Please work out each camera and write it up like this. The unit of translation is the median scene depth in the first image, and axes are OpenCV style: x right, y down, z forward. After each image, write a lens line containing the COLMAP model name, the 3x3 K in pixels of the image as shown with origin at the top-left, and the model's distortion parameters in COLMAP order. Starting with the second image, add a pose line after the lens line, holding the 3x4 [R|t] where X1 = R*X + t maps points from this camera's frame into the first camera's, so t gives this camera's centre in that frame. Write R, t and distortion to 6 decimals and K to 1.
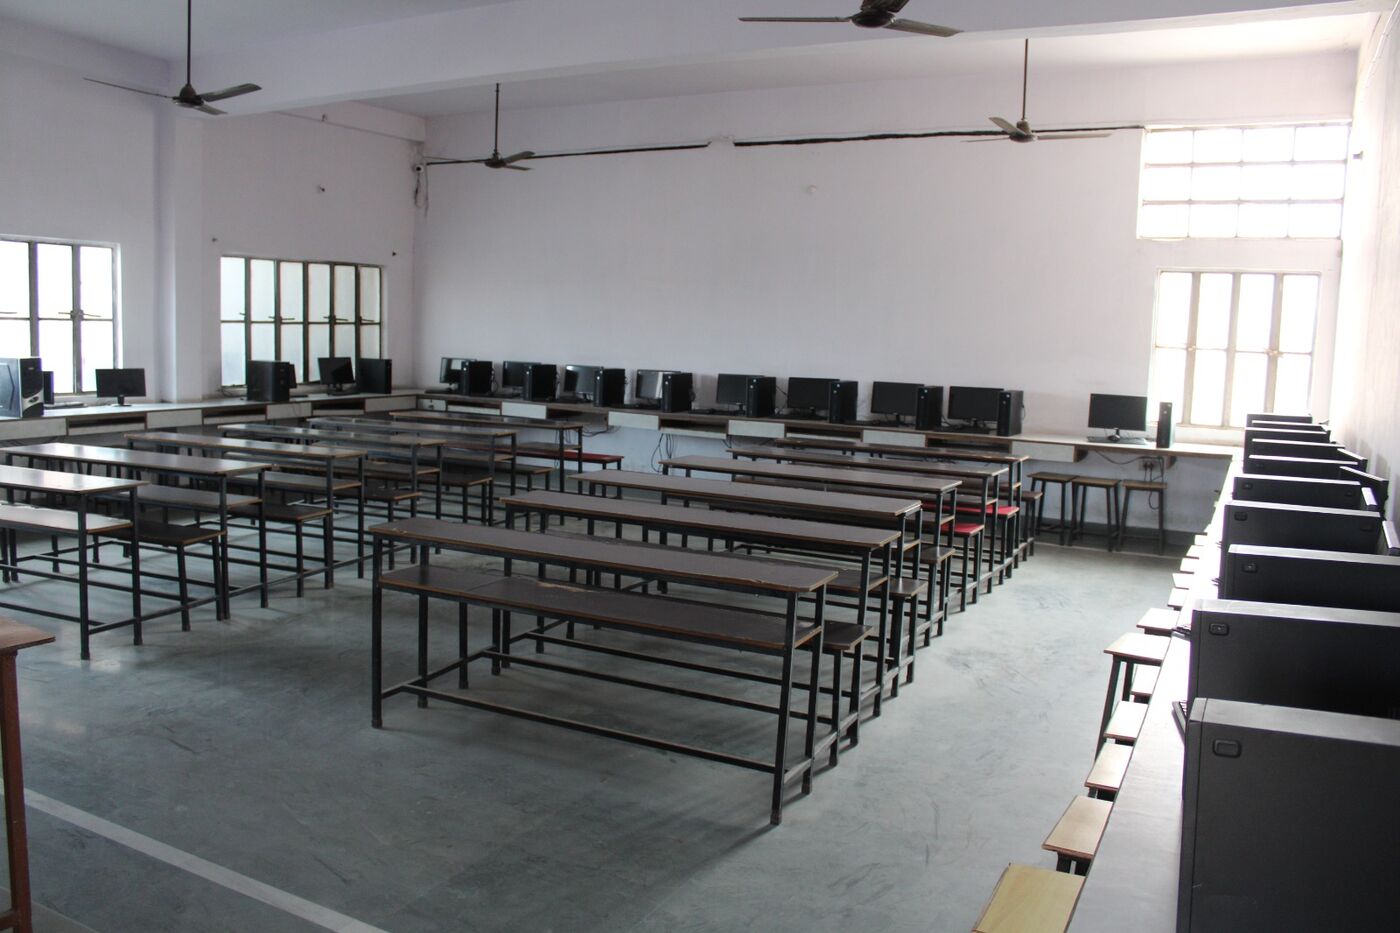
lens RADIAL K [[1160.3, 0, 694.5], [0, 1160.3, 459.7], [0, 0, 1]] dist [-0.162821, 0.150348]
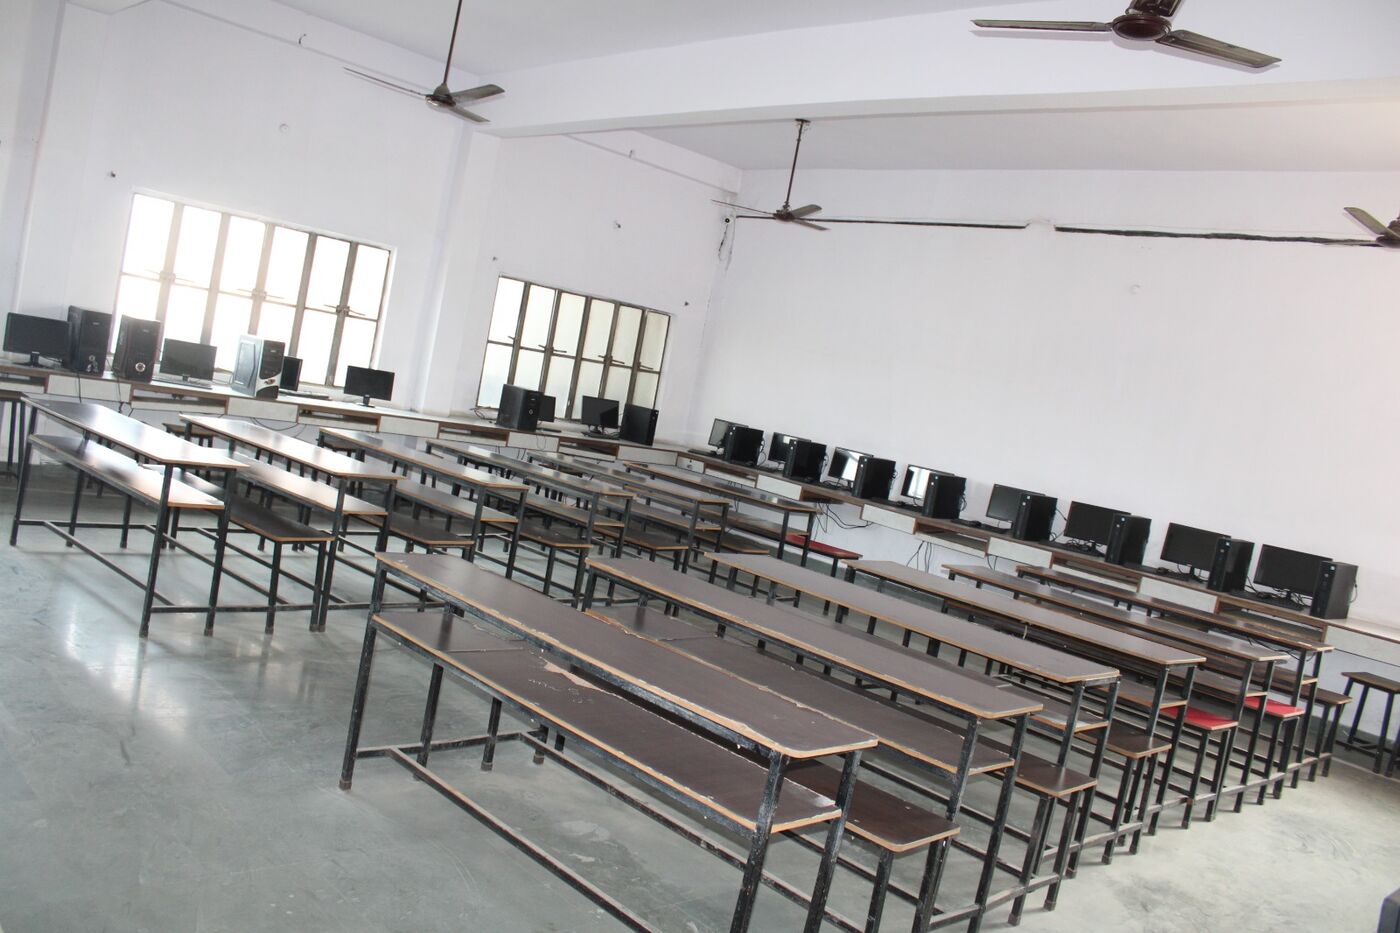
lens RADIAL K [[1160.3, 0, 694.5], [0, 1160.3, 459.7], [0, 0, 1]] dist [-0.162821, 0.150348]
pose [[0.934974, 0.166606, -0.313155, 0.082087], [-0.191946, 0.980044, -0.051678, -0.004152], [0.298296, 0.108426, 0.948295, 0.117524]]
